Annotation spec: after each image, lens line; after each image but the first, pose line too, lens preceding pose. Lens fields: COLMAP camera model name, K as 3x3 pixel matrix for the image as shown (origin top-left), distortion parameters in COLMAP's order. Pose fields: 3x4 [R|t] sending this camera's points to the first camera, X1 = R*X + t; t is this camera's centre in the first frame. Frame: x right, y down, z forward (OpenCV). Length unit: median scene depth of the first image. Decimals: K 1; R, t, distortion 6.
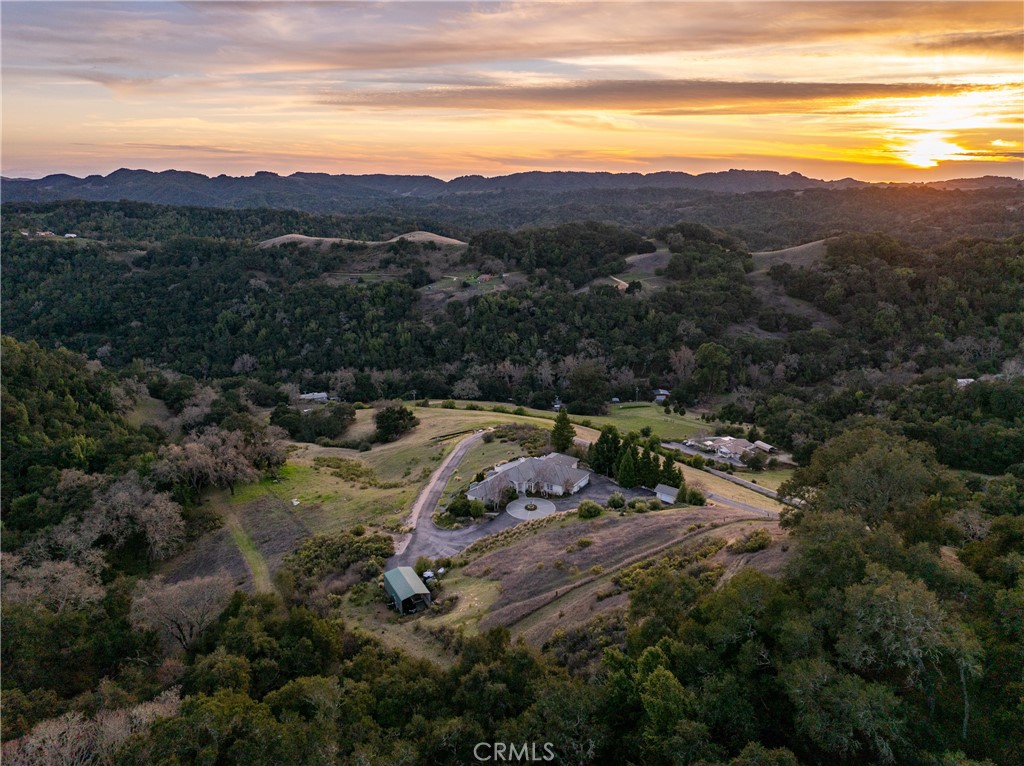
lens RADIAL K [[742.1, 0, 512.0], [0, 742.1, 383.0], [0, 0, 1]] dist [-0.001033, 0.000389]
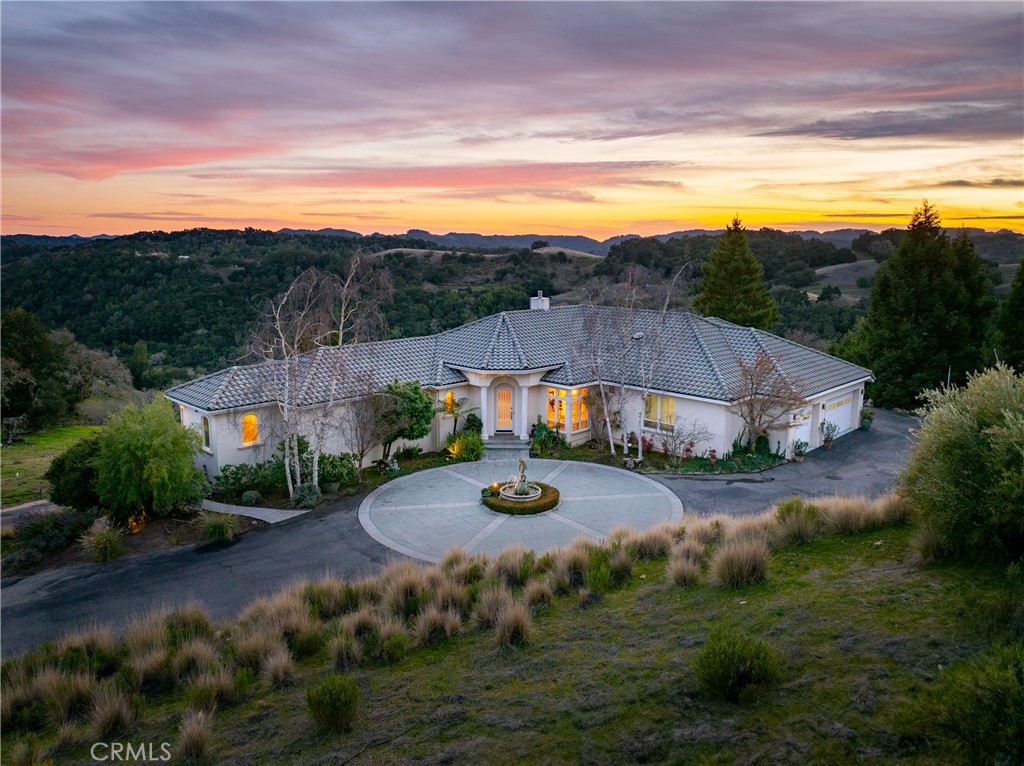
lens RADIAL K [[742.1, 0, 512.0], [0, 742.1, 383.0], [0, 0, 1]] dist [-0.001033, 0.000389]
pose [[0.977413, 0.028455, -0.209415, 0.014919], [-0.051263, 0.993223, -0.104306, 0.042842], [0.205027, 0.112685, 0.972248, 0.225897]]
